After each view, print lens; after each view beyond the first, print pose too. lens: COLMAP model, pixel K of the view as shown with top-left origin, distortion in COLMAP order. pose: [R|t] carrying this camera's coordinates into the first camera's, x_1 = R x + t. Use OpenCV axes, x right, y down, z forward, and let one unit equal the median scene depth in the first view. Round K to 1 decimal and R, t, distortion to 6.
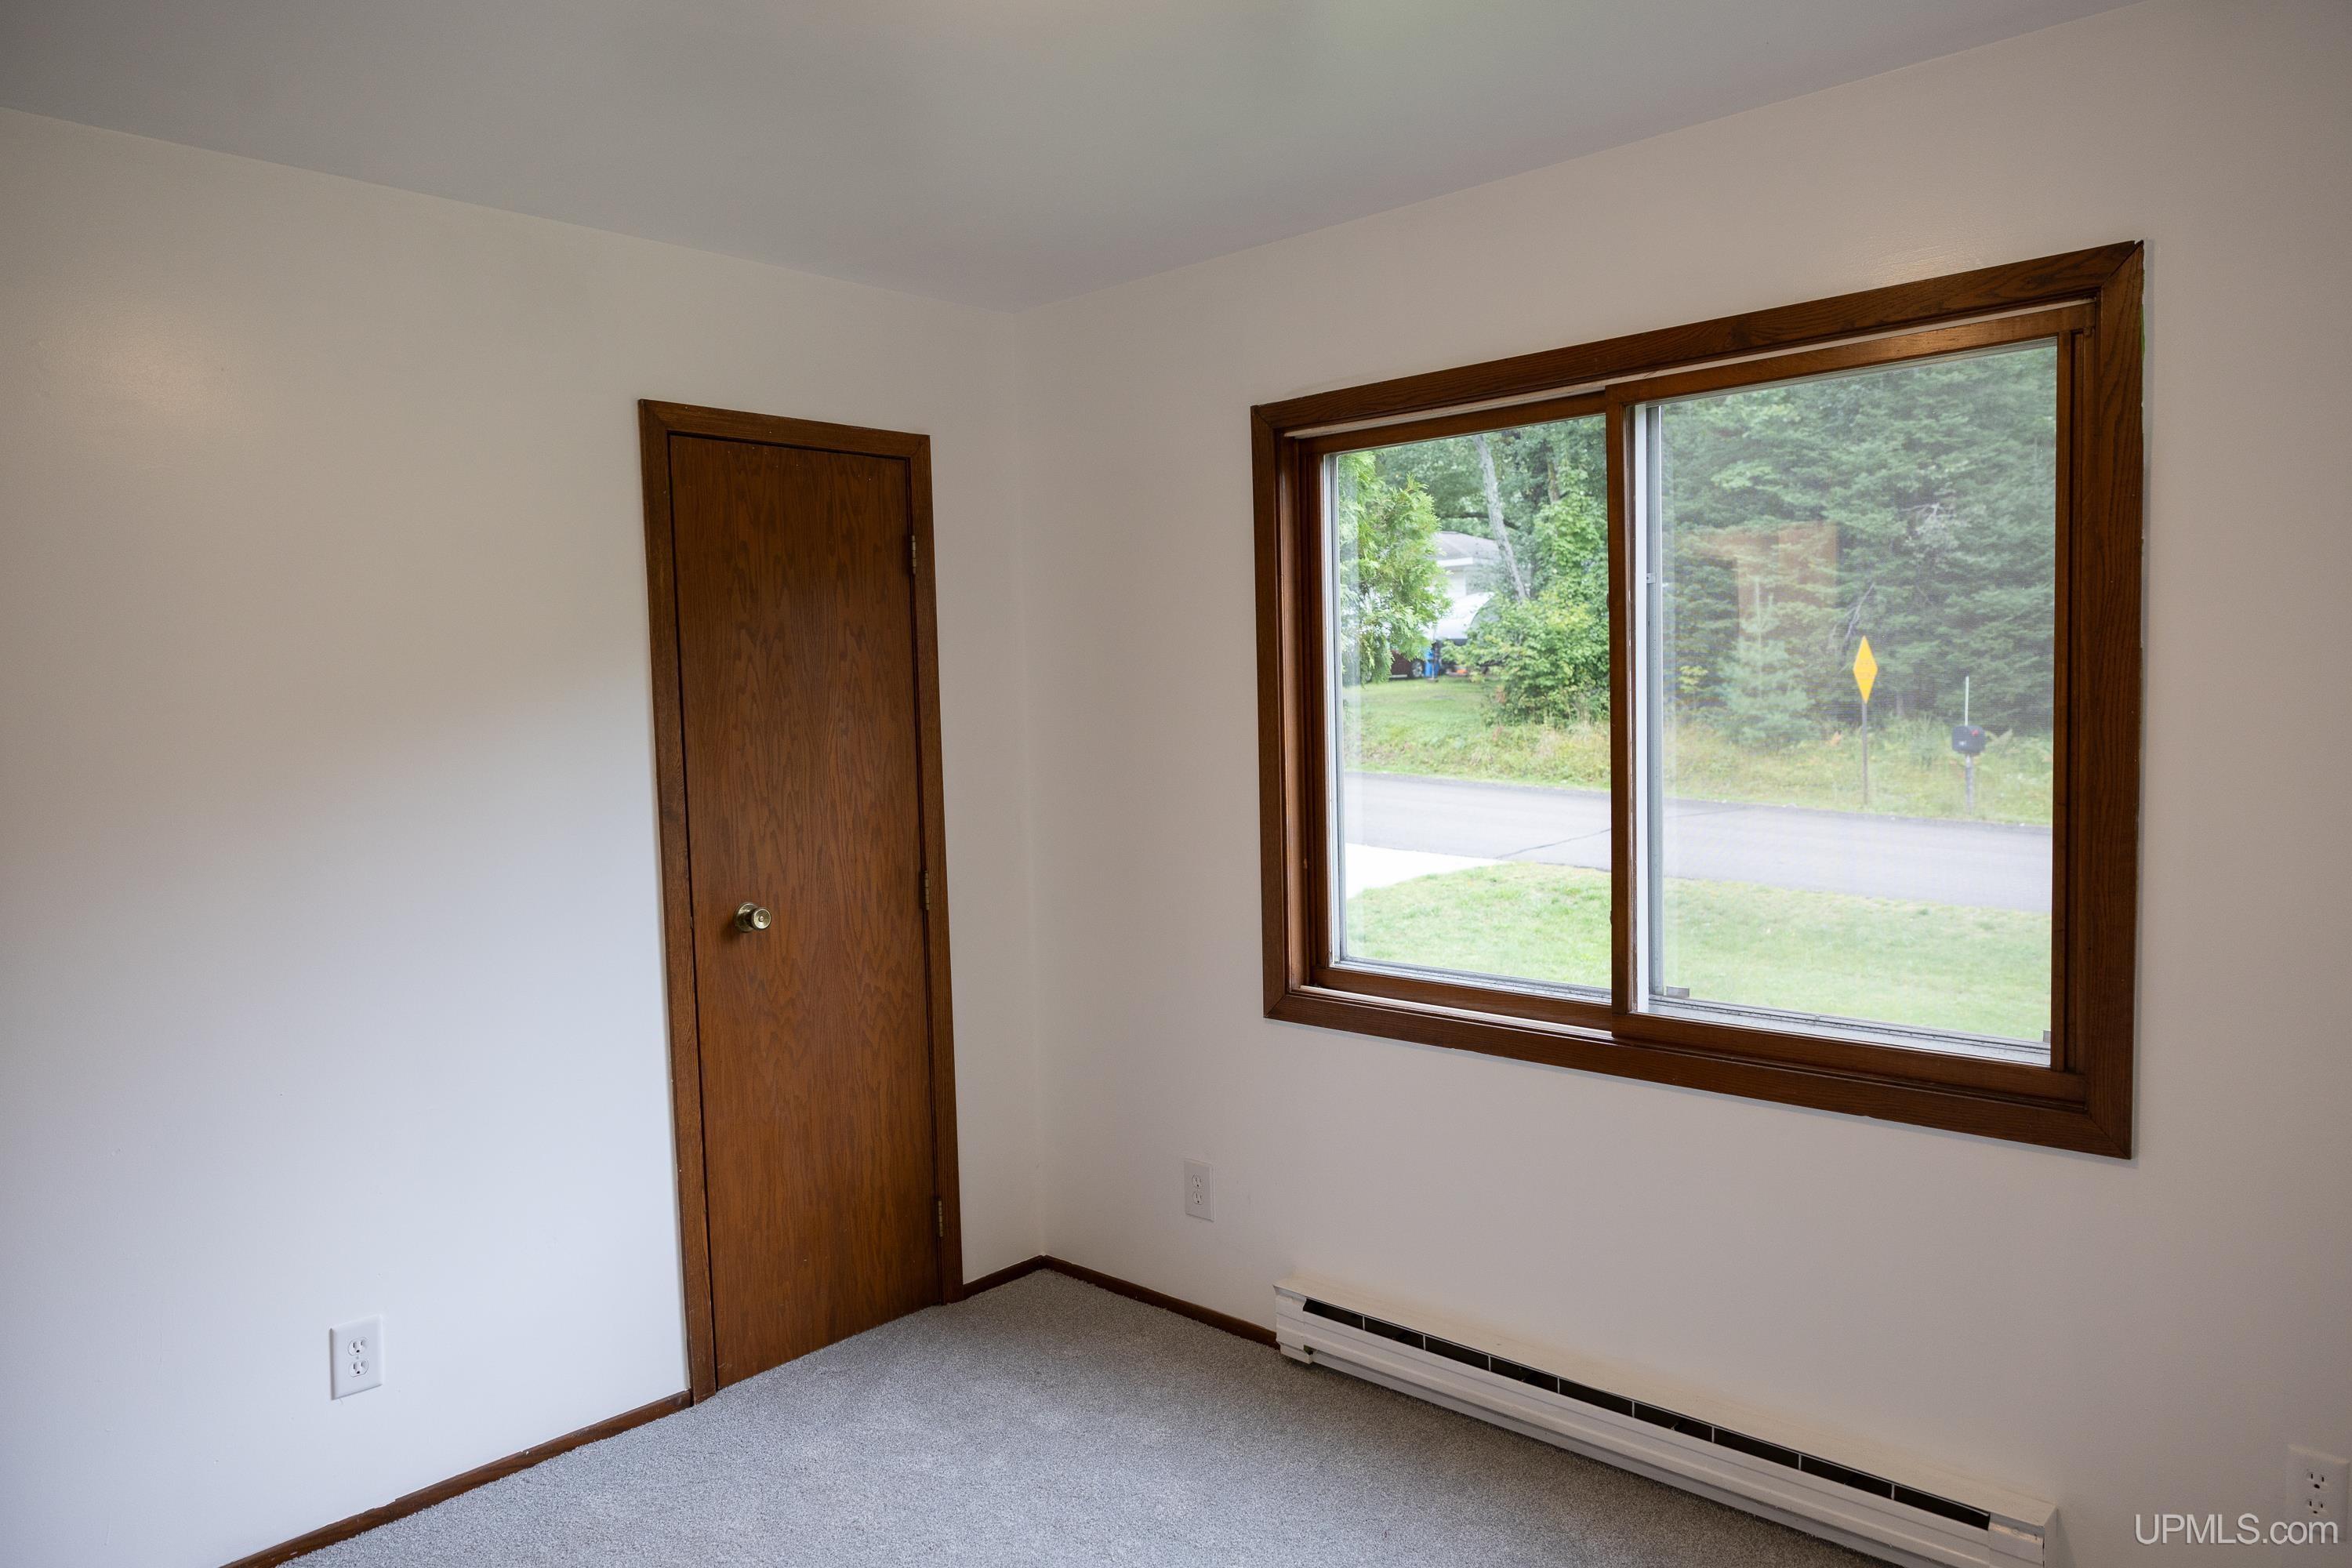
lens RADIAL K [[1551.8, 0, 1176.0], [0, 1551.8, 784.0], [0, 0, 1]] dist [-0.005146, 0.002245]
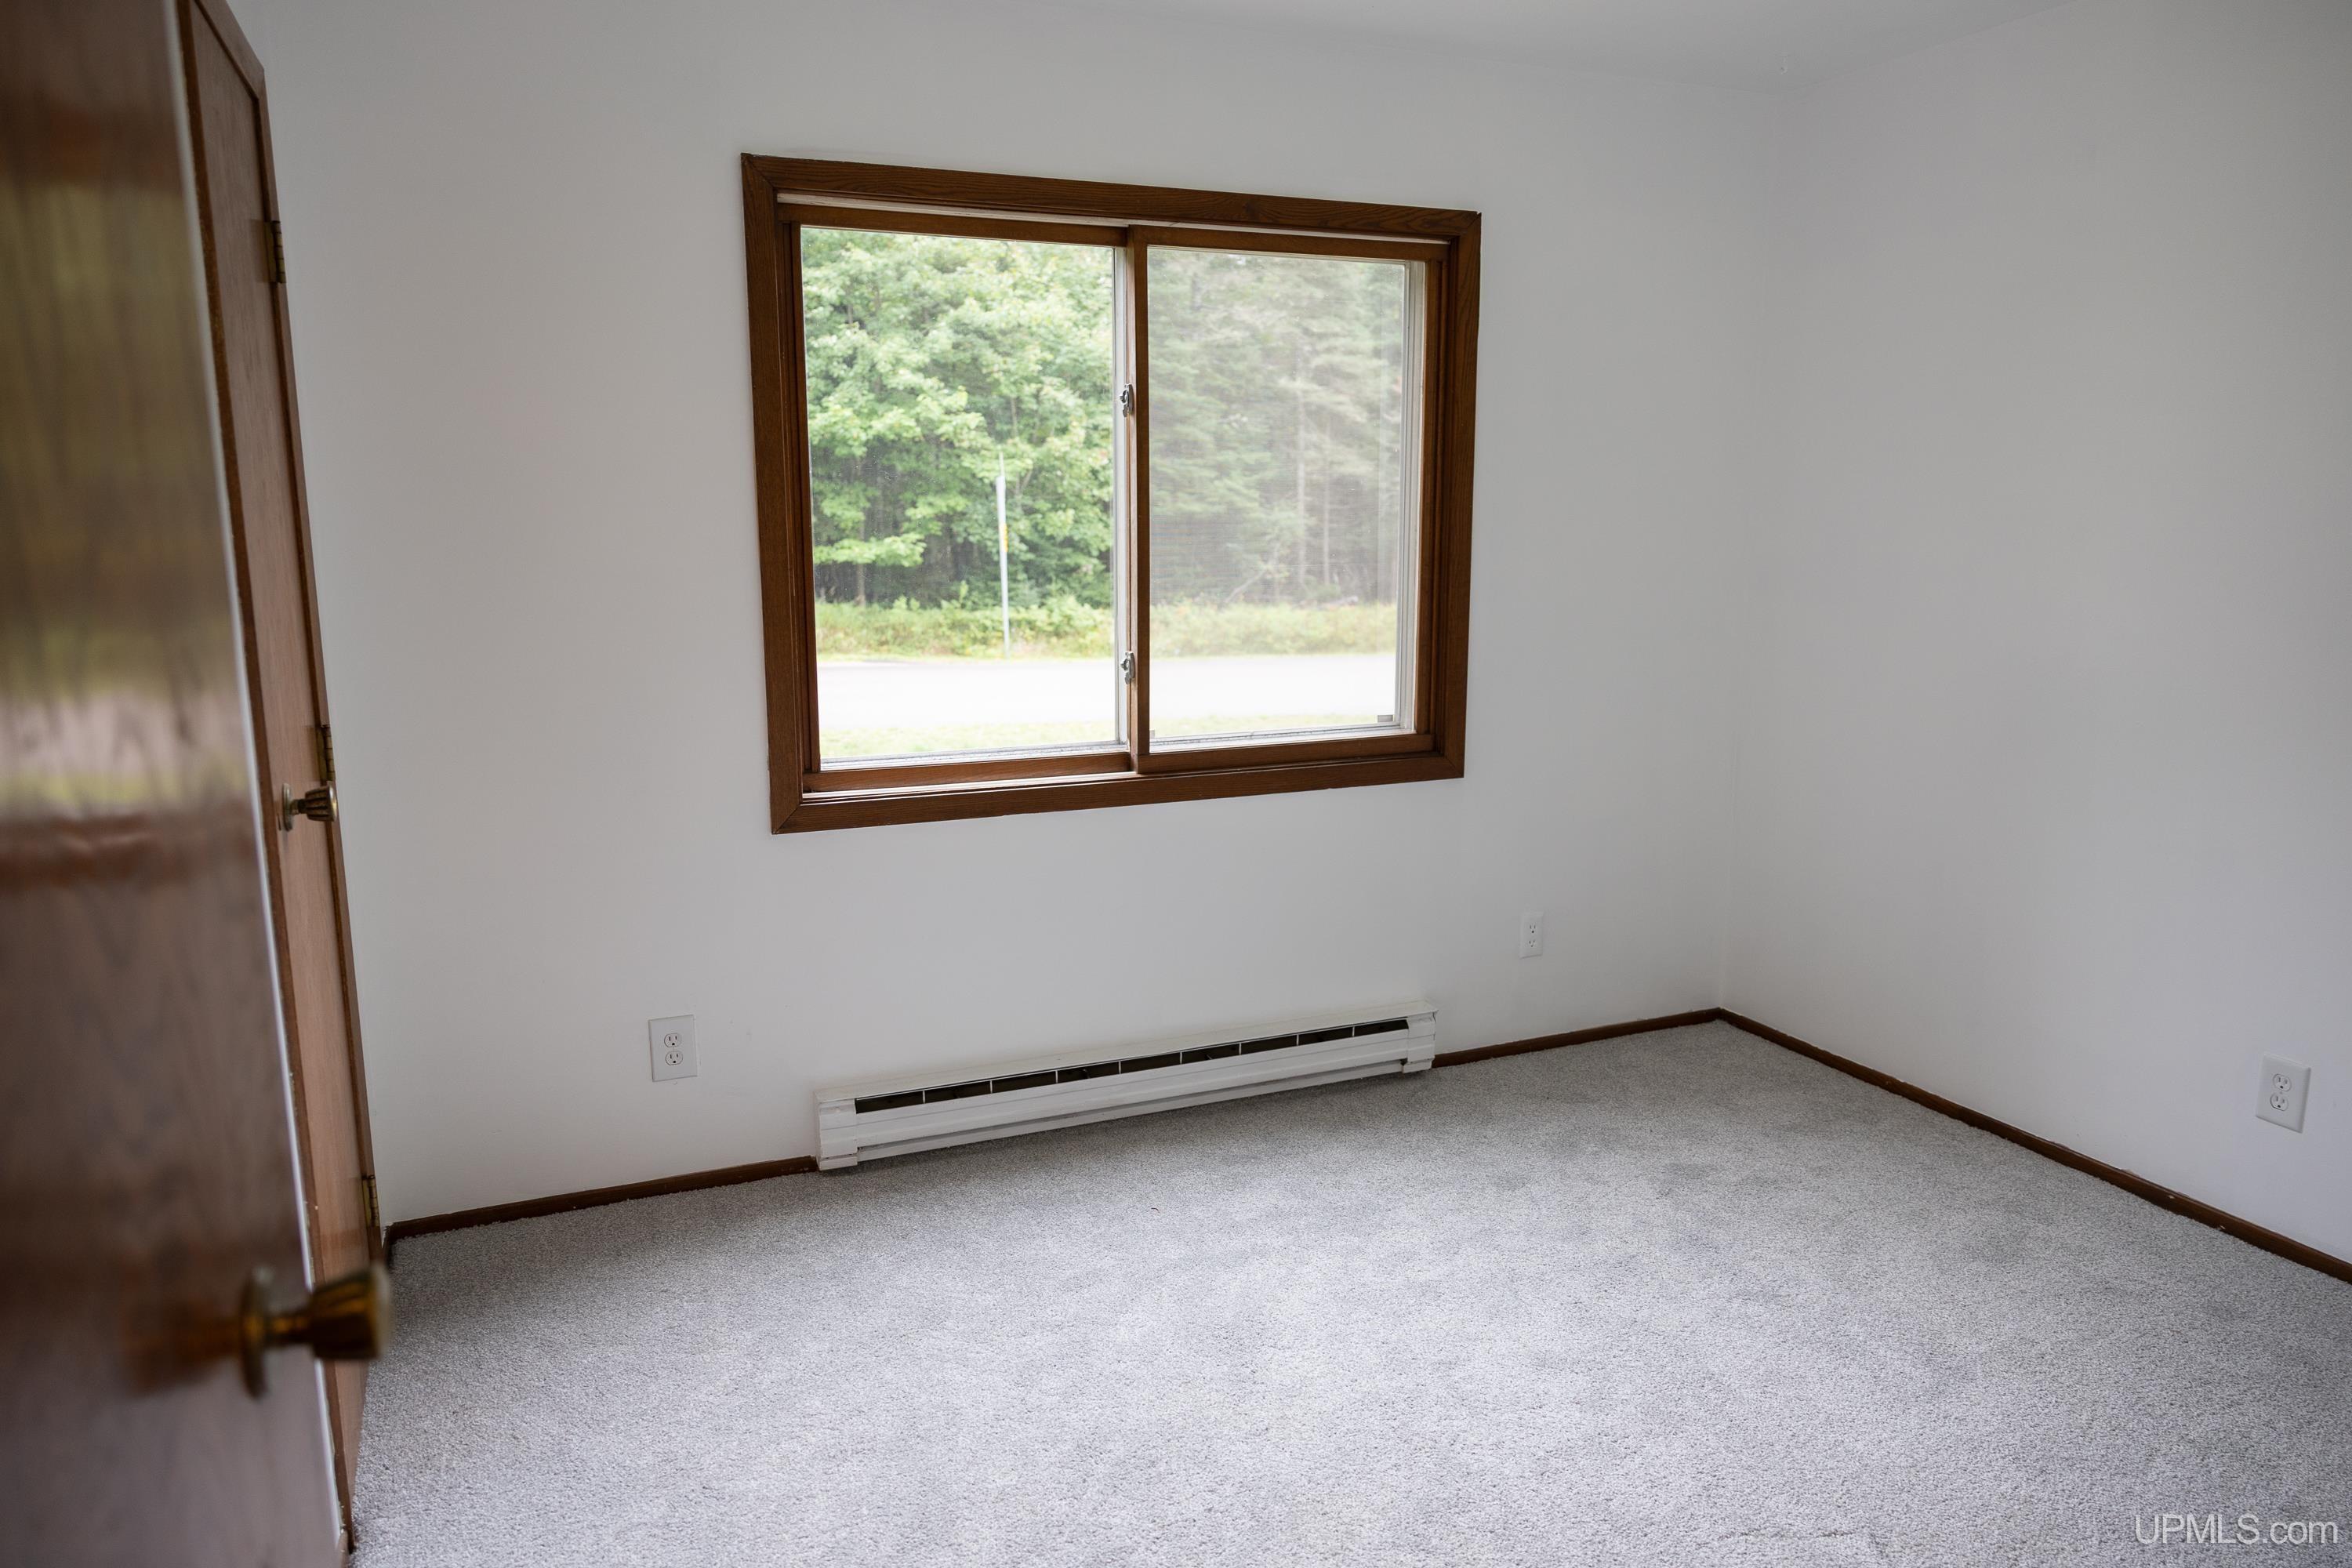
lens RADIAL K [[1628.5, 0, 1179.4], [0, 1628.5, 828.3], [0, 0, 1]] dist [0.000231, 0.001296]
pose [[0.392444, -0.149663, 0.907518, -0.864026], [0.054343, 0.988722, 0.139555, 0.026232], [-0.918169, -0.005451, 0.396151, 0.449543]]
